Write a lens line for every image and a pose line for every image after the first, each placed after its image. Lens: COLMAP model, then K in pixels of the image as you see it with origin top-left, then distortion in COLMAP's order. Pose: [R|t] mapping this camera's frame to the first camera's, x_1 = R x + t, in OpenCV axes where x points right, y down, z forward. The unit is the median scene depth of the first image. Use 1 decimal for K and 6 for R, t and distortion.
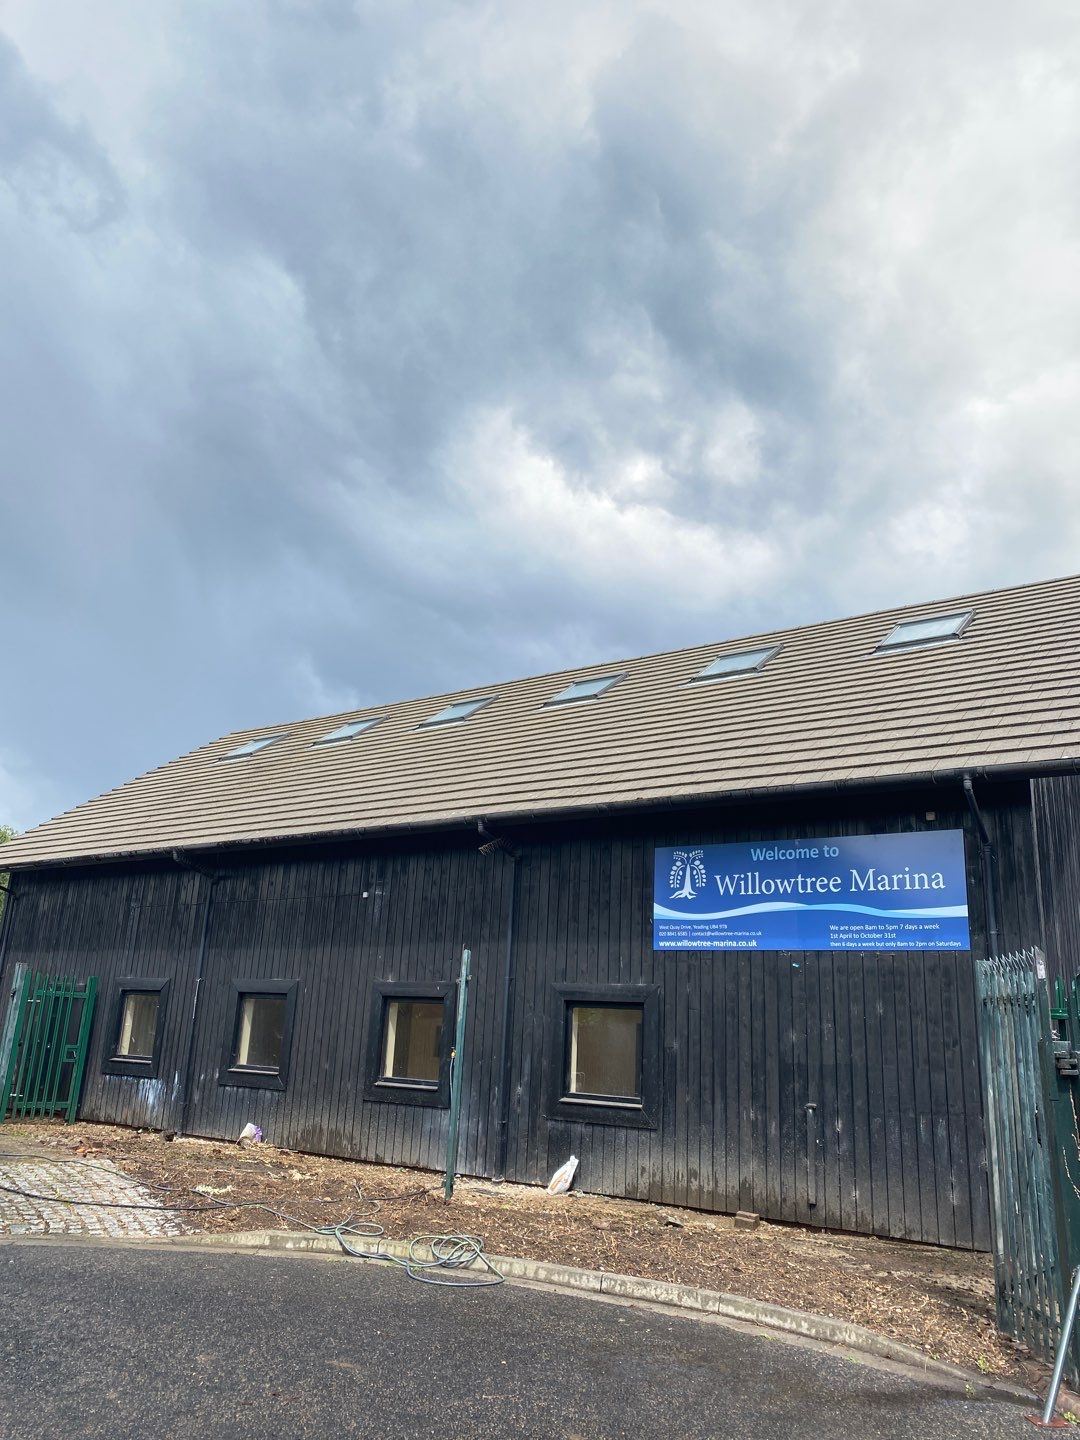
lens RADIAL K [[1116.5, 0, 543.1], [0, 1116.5, 703.3], [0, 0, 1]] dist [0.085501, -0.144416]
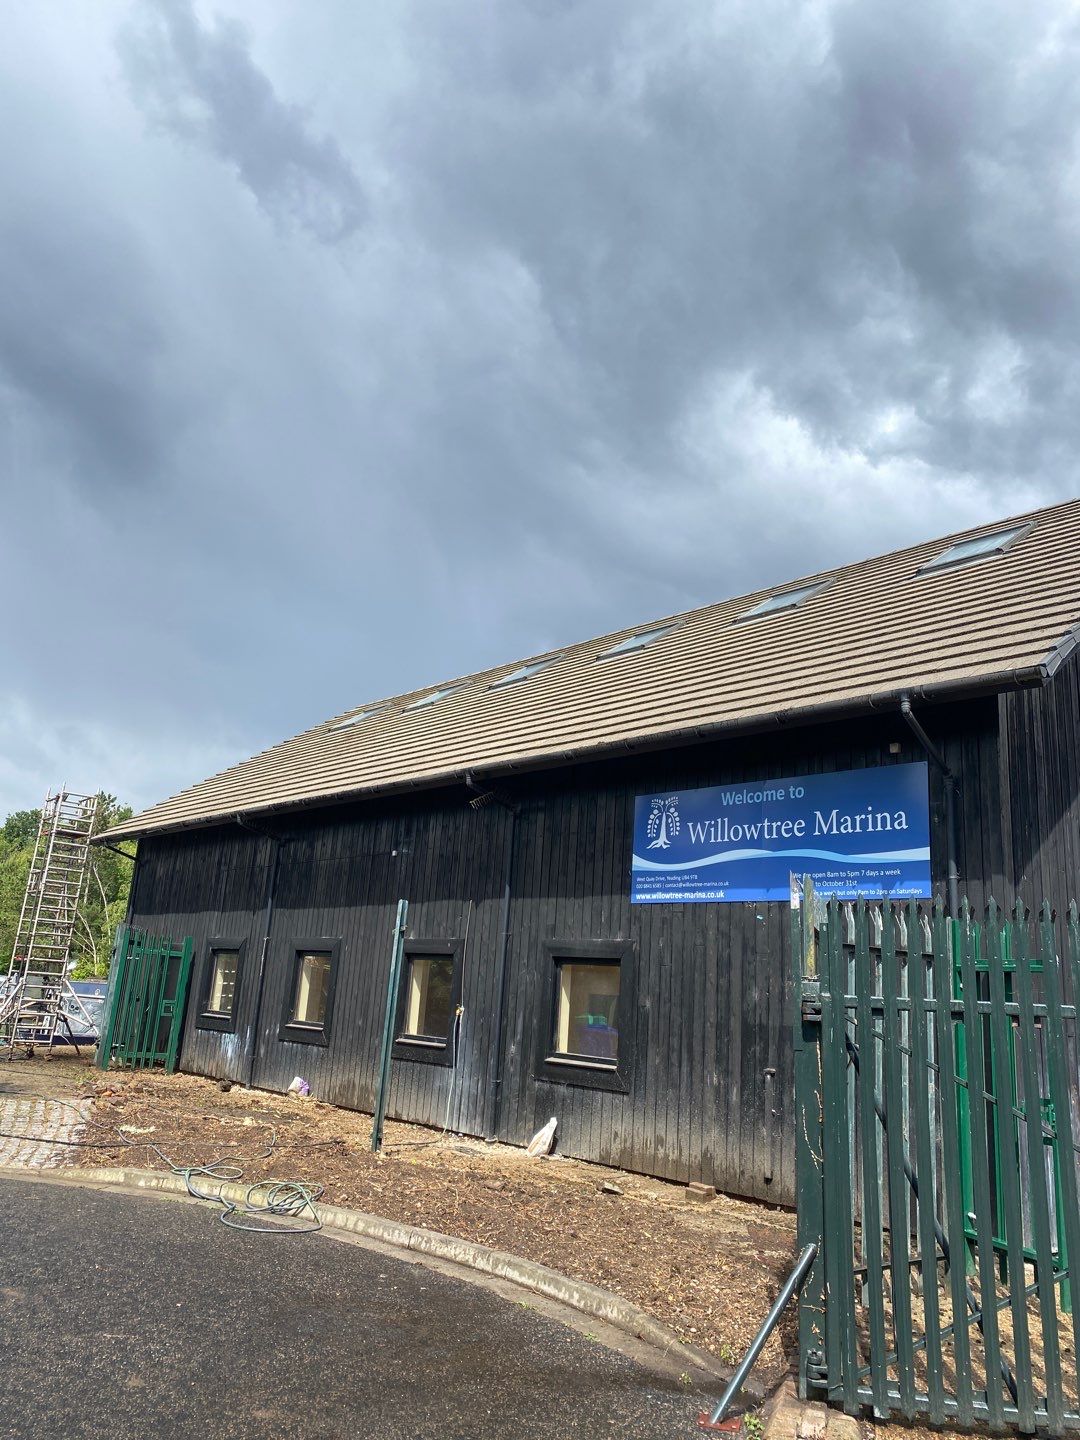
lens RADIAL K [[1124.1, 0, 533.8], [0, 1124.1, 704.8], [0, 0, 1]] dist [0.118488, -0.198620]
pose [[0.972414, -0.041316, -0.229573, 0.251863], [0.046108, 0.998815, 0.015548, 0.036523], [0.228658, -0.025704, 0.973167, 0.067282]]
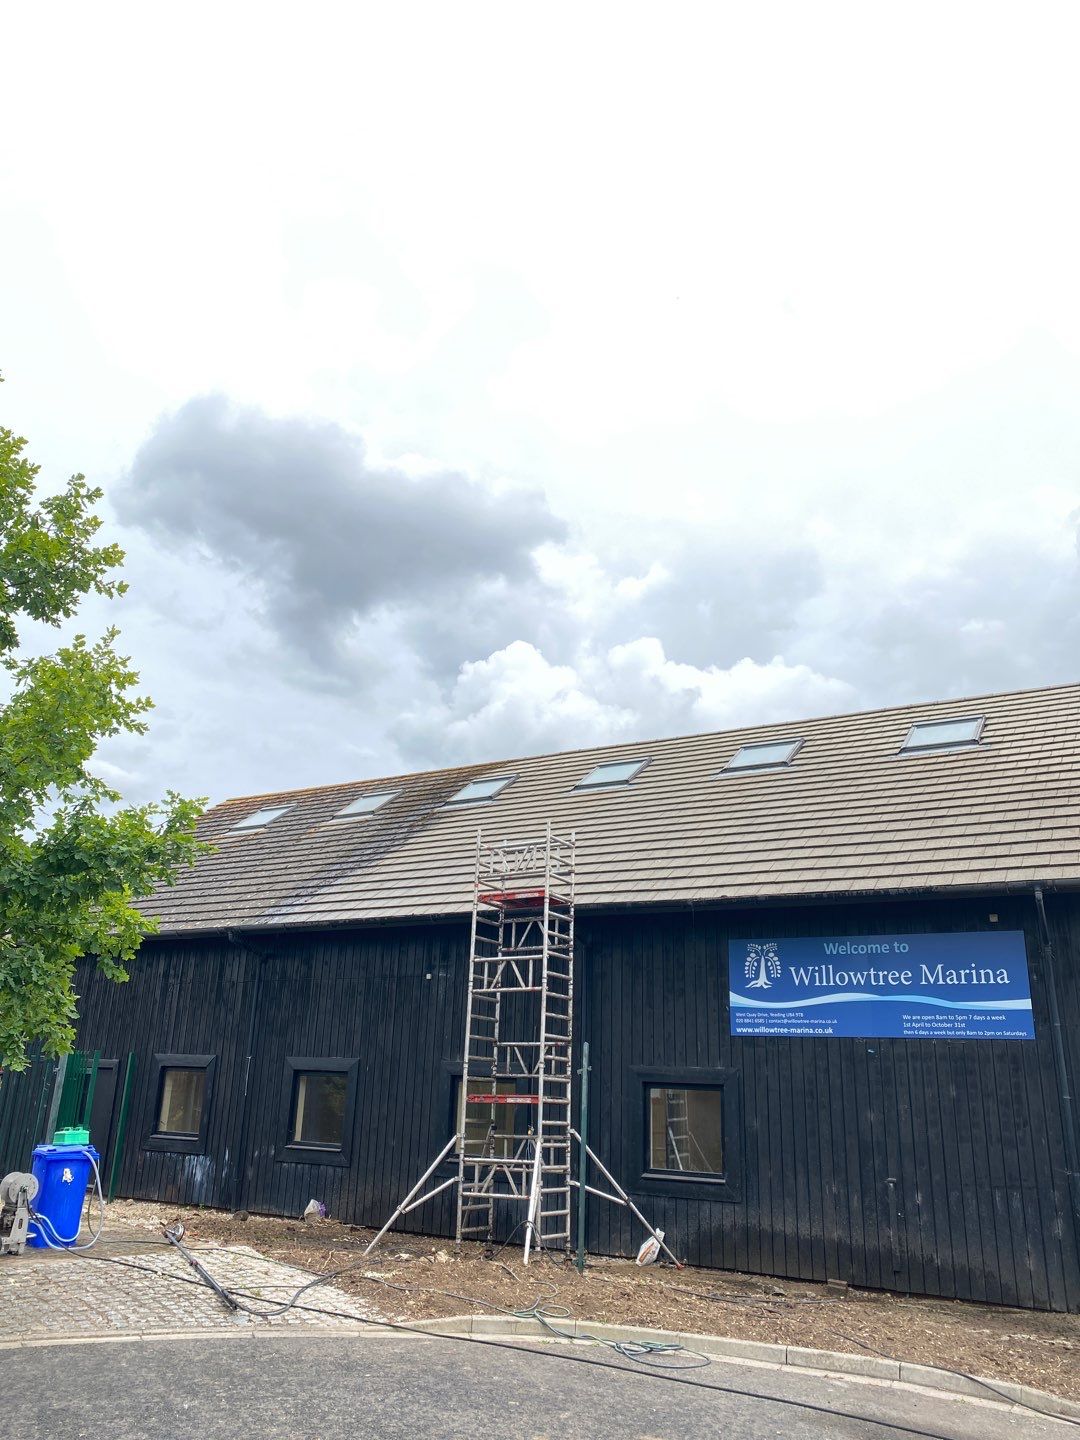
lens RADIAL K [[1118.2, 0, 537.3], [0, 1118.2, 697.8], [0, 0, 1]] dist [0.022783, -0.005694]
pose [[0.995155, 0.019587, 0.096343, -0.207291], [-0.015663, 0.999023, -0.041318, -0.061777], [-0.097058, 0.039609, 0.994490, -0.081104]]
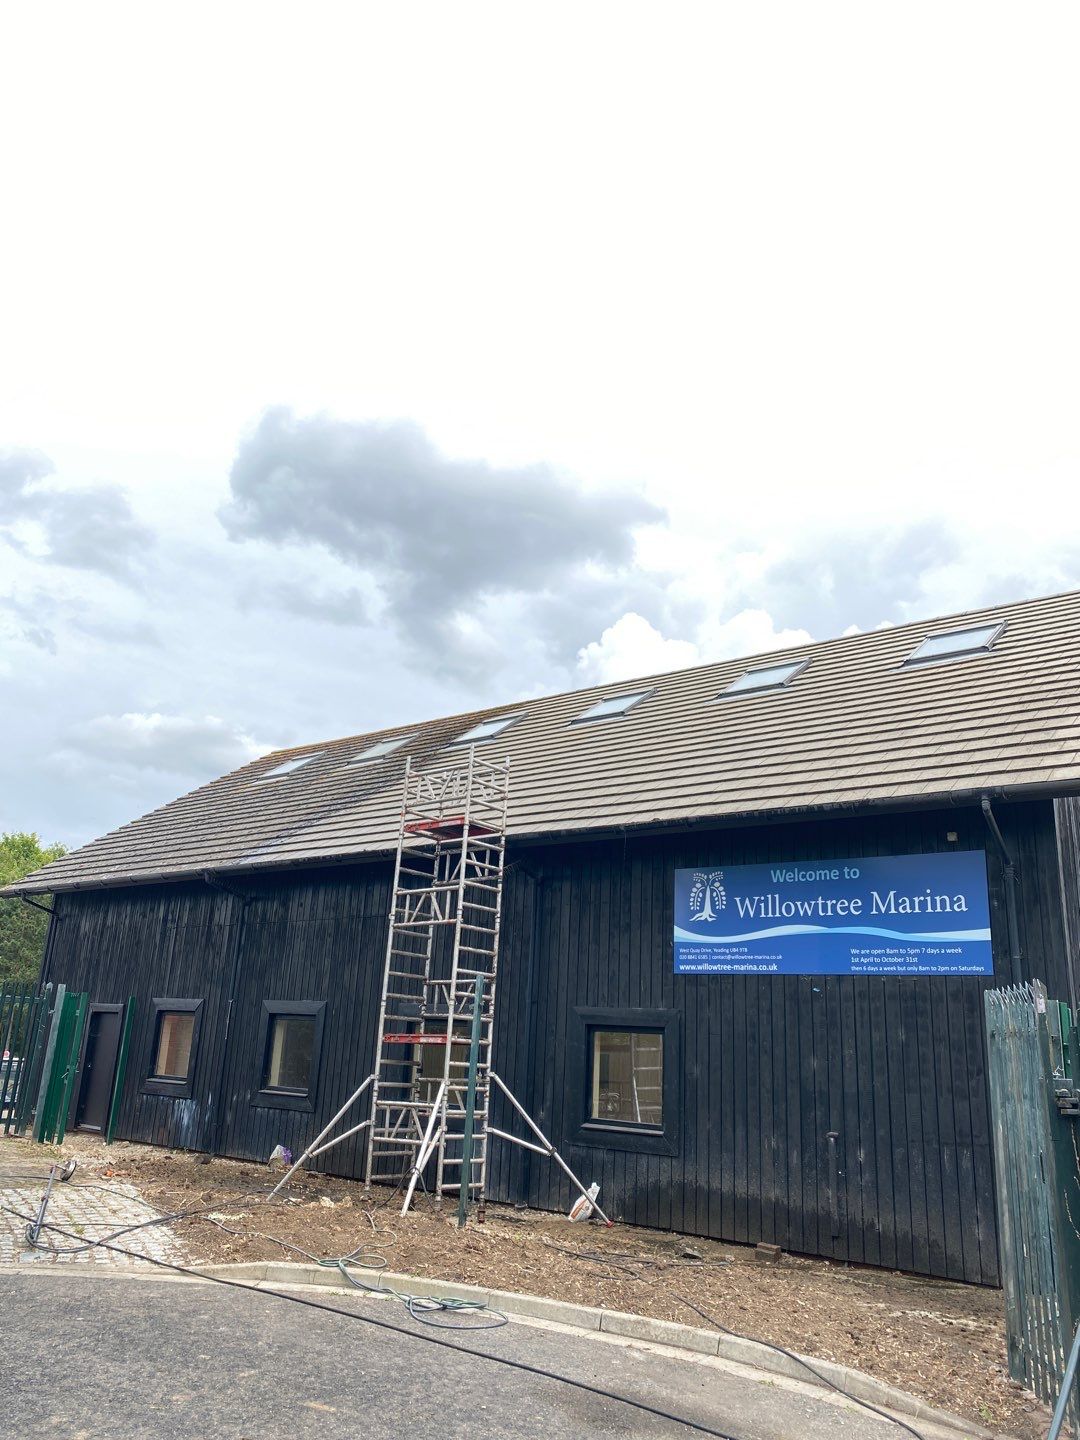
lens RADIAL K [[1118.3, 0, 543.4], [0, 1118.3, 700.3], [0, 0, 1]] dist [0.070738, -0.103000]
pose [[0.998652, -0.014062, -0.049963, 0.037910], [0.013446, 0.999829, -0.012663, -0.009301], [0.050133, 0.011974, 0.998671, 0.005972]]
